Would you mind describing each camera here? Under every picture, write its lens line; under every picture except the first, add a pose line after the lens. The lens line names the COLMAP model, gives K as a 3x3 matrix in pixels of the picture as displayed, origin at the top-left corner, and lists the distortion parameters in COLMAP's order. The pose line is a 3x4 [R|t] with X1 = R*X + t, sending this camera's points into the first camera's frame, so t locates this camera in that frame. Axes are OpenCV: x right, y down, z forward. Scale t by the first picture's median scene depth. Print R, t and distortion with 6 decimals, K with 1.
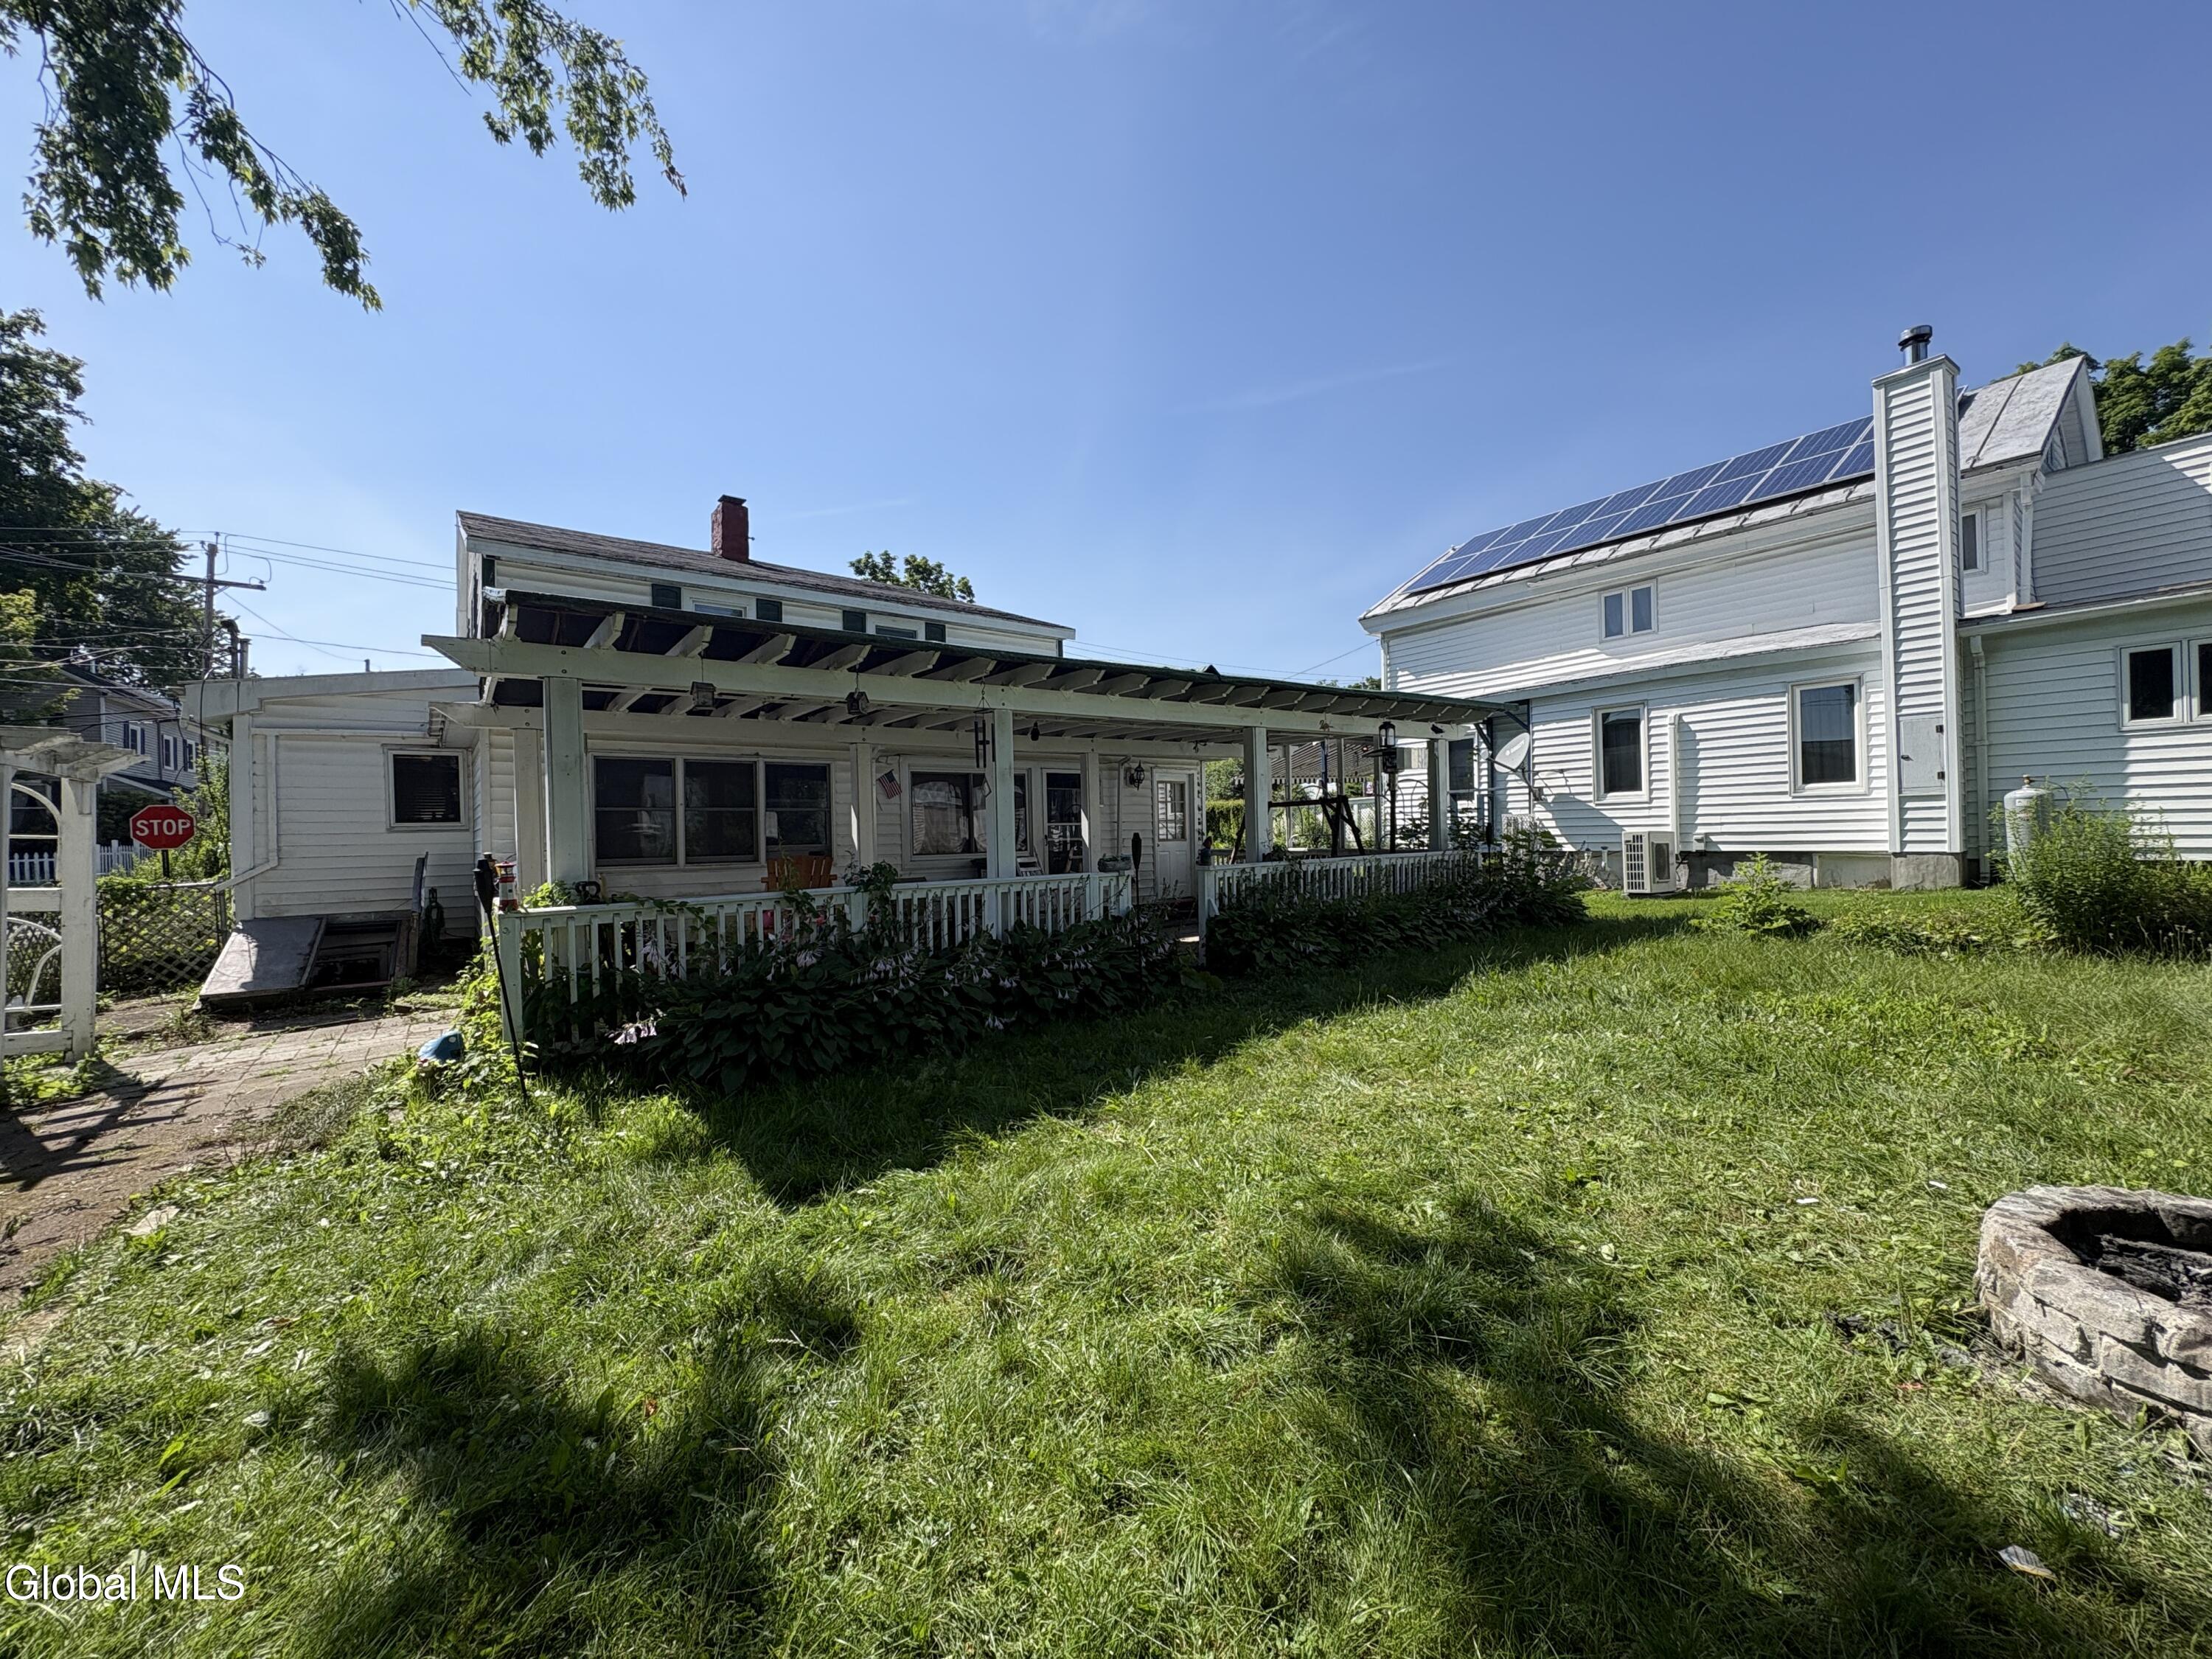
lens RADIAL K [[887.0, 0, 1098.7], [0, 887.0, 829.5], [0, 0, 1]] dist [0.002244, 0.000004]
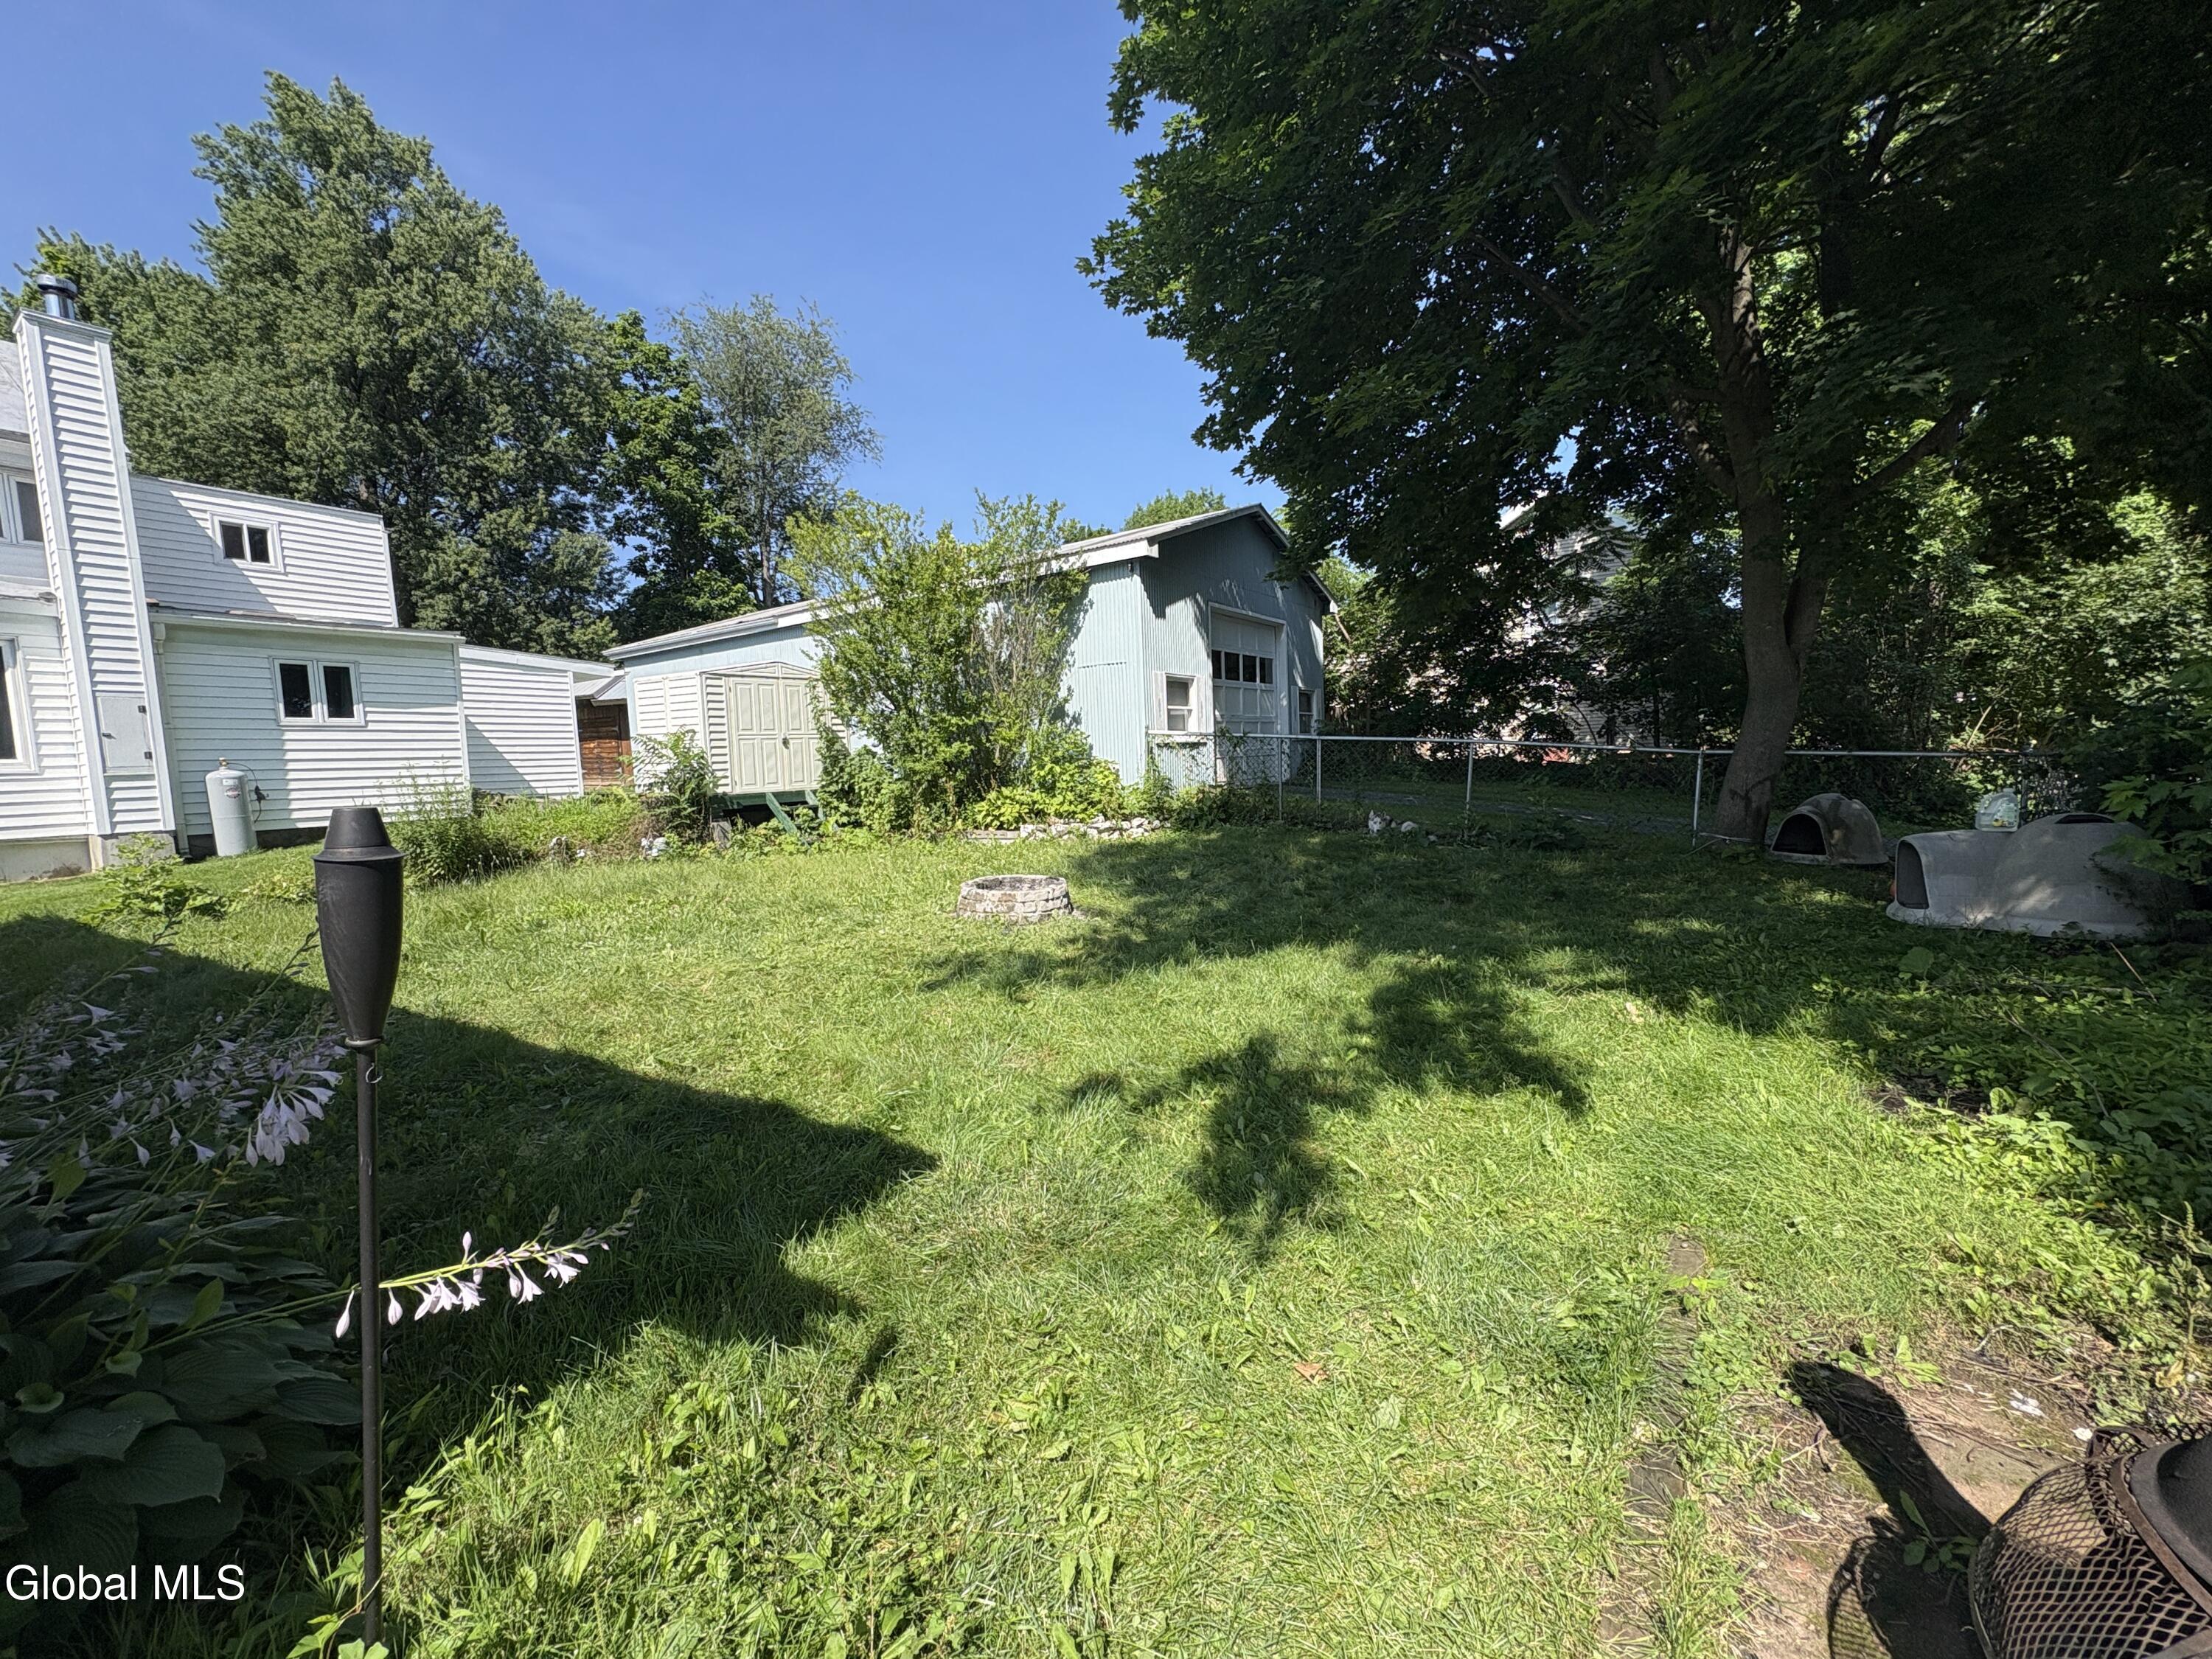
lens RADIAL K [[887.0, 0, 1101.6], [0, 887.0, 835.1], [0, 0, 1]] dist [0.002244, 0.000004]
pose [[-0.365697, -0.038963, 0.929918, -0.397242], [0.046731, 0.997095, 0.060155, 0.019522], [-0.929560, 0.065454, -0.362813, 0.364597]]
